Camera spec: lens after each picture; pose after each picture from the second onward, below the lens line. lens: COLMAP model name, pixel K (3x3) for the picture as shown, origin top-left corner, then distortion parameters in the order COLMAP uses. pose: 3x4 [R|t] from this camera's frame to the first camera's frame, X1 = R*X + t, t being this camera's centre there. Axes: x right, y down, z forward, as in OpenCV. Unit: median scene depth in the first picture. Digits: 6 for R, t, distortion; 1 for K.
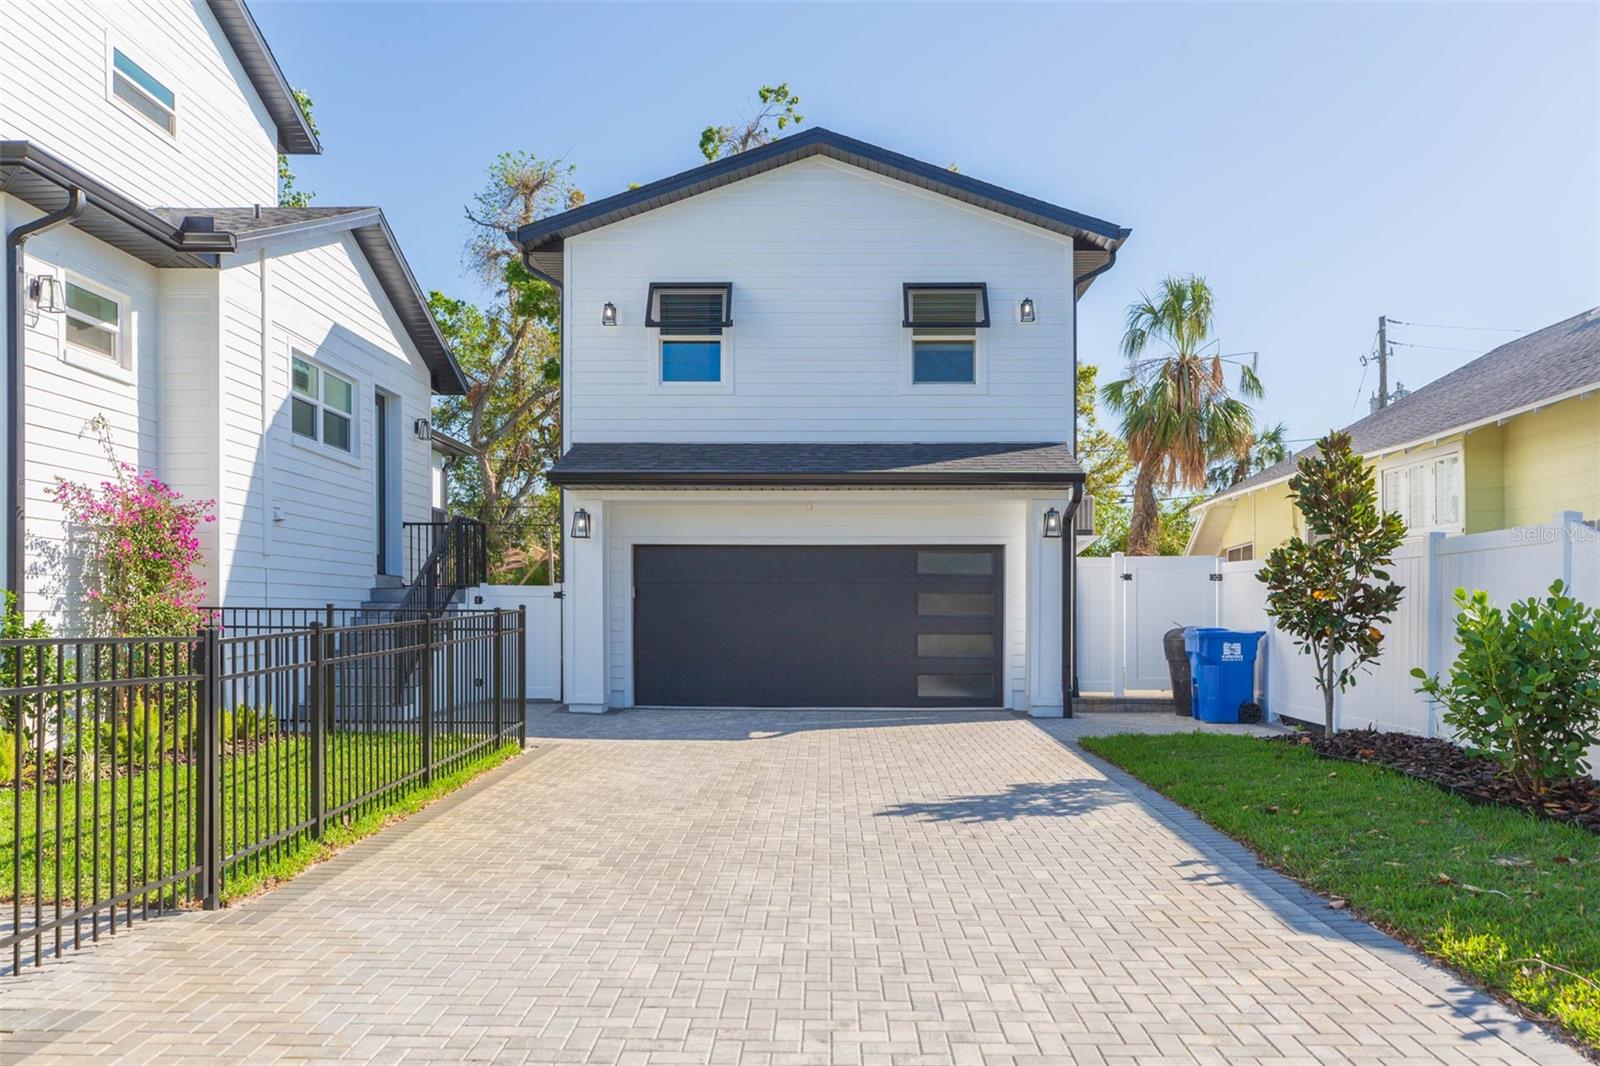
lens RADIAL K [[1167.0, 0, 803.1], [0, 1167.0, 611.9], [0, 0, 1]] dist [0.004100, 0.002706]
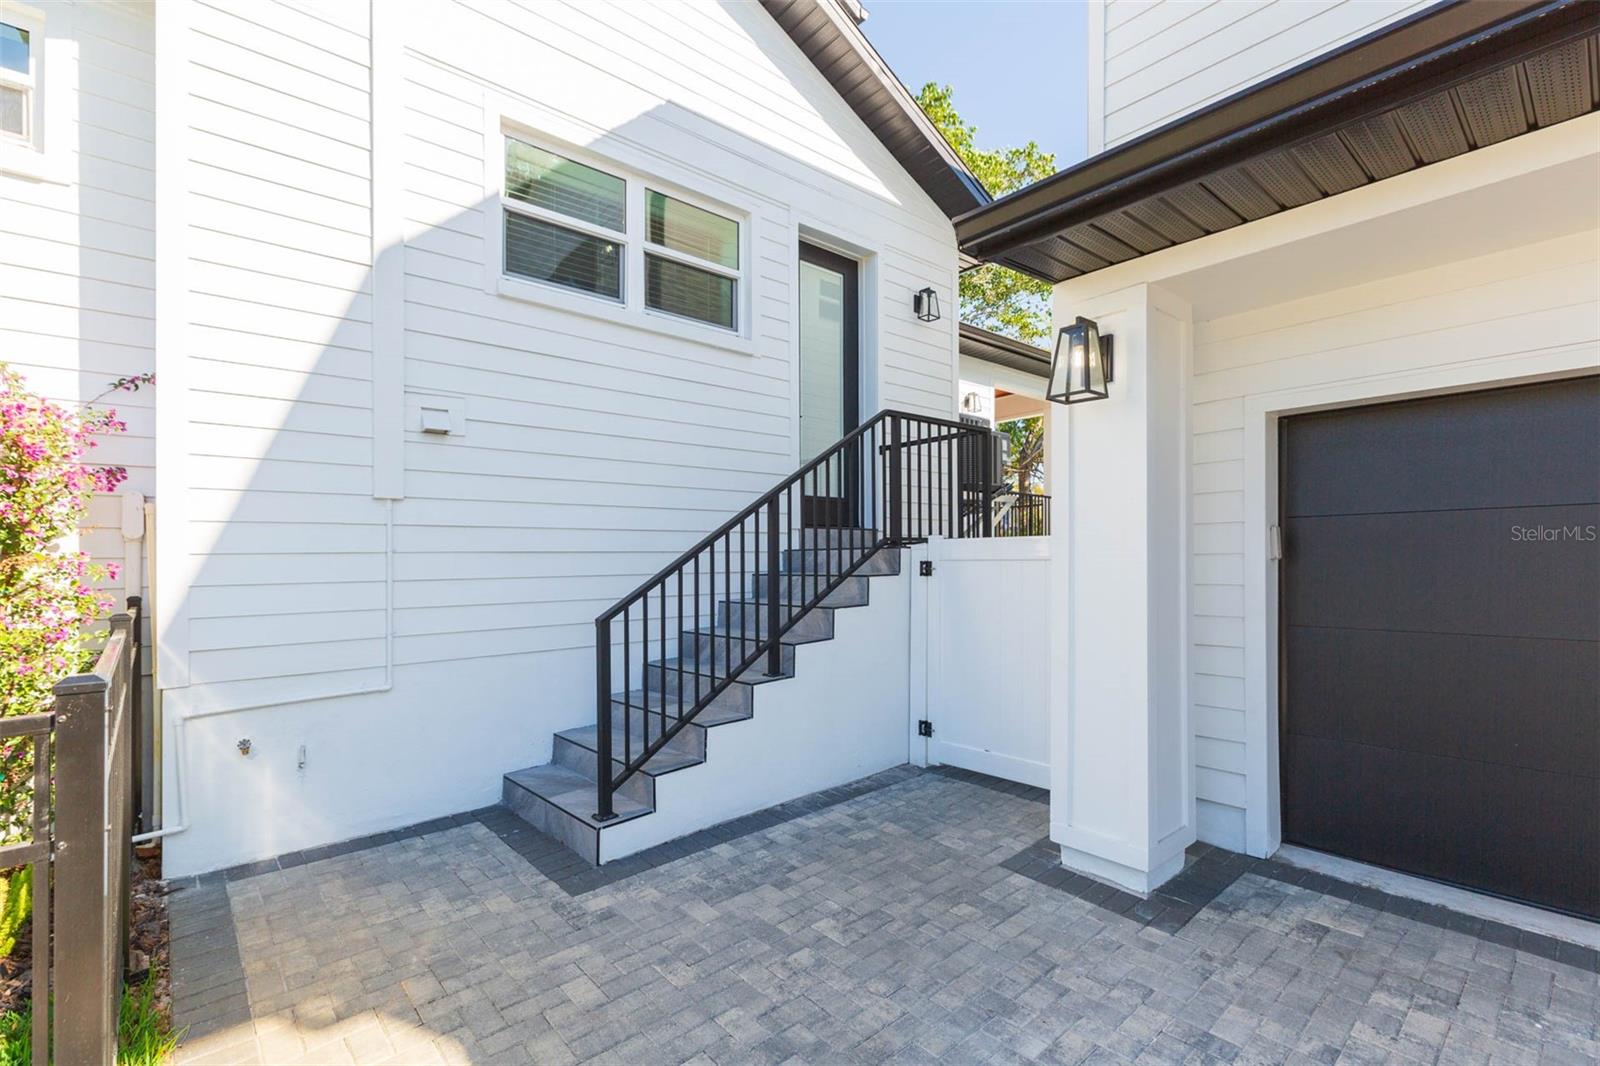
lens RADIAL K [[723.8, 0, 801.7], [0, 723.8, 573.0], [0, 0, 1]] dist [0.002559, 0.000441]
pose [[0.674585, 0.001247, -0.738196, -0.084124], [0.015660, 0.999749, 0.016000, -0.014894], [0.738031, -0.022353, 0.674396, 0.789198]]
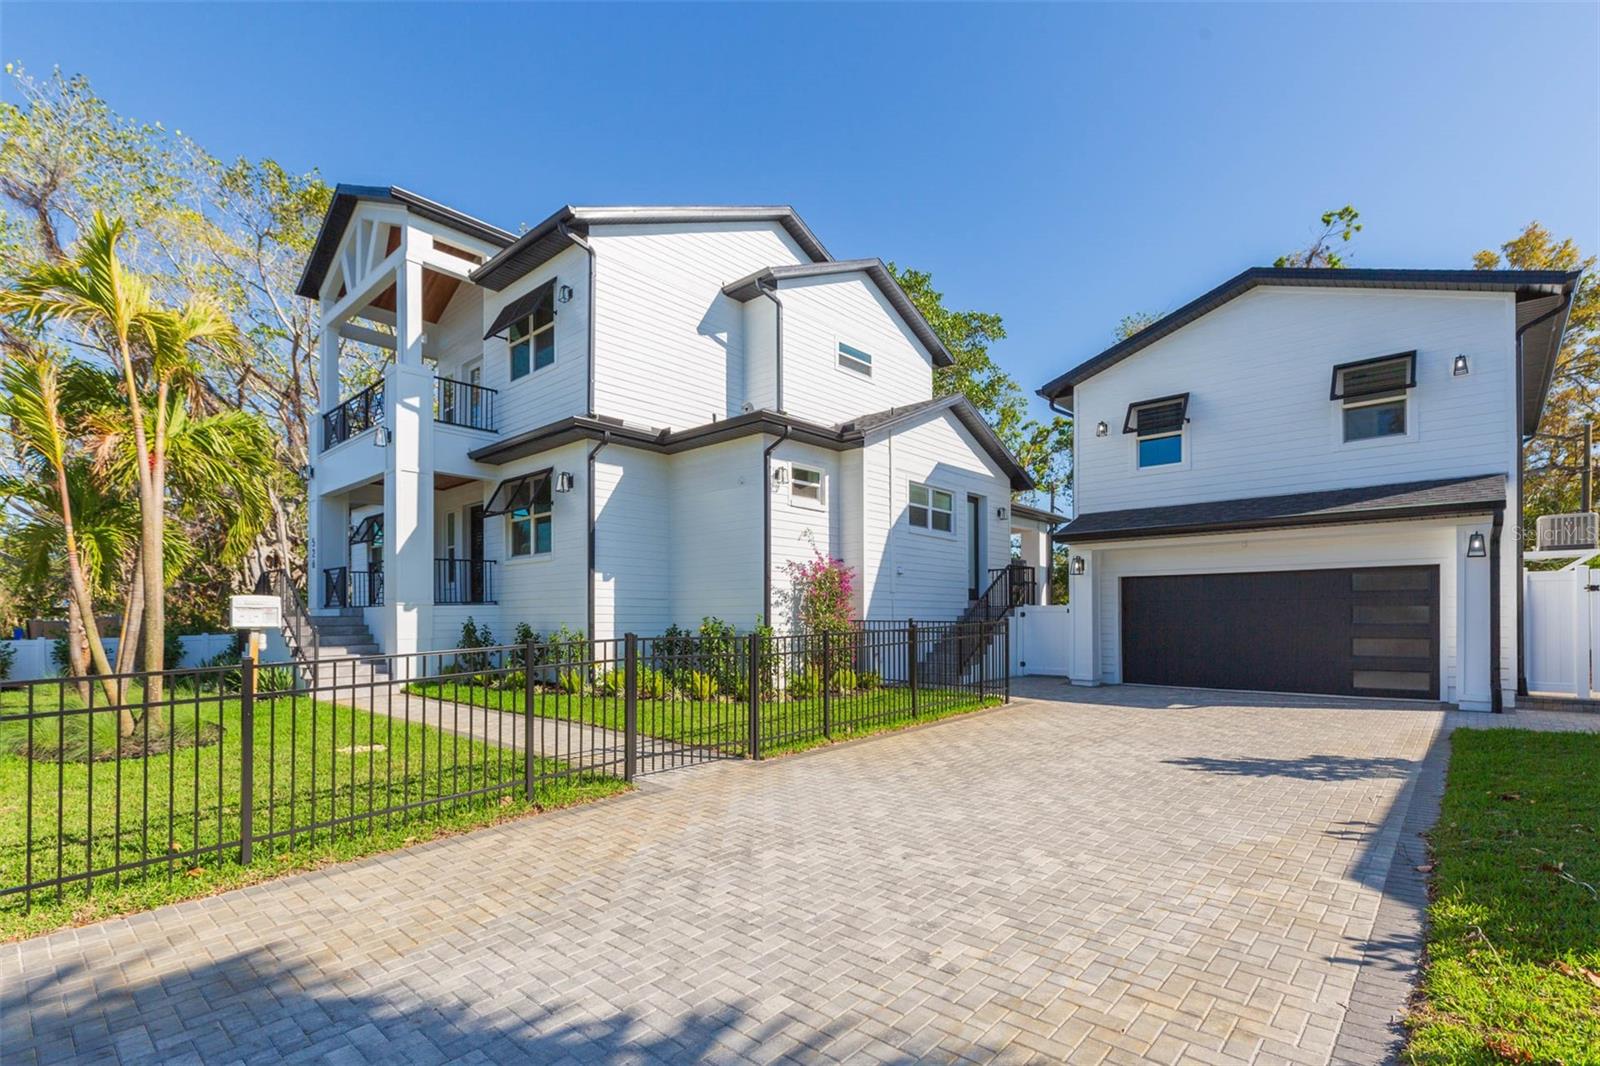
lens RADIAL K [[736.9, 0, 802.7], [0, 736.9, 615.8], [0, 0, 1]] dist [0.000925, 0.000328]
pose [[0.756389, -0.007624, -0.654077, 0.181719], [0.004840, 0.999970, -0.006058, -0.003624], [0.654104, 0.001416, 0.756404, 0.000685]]
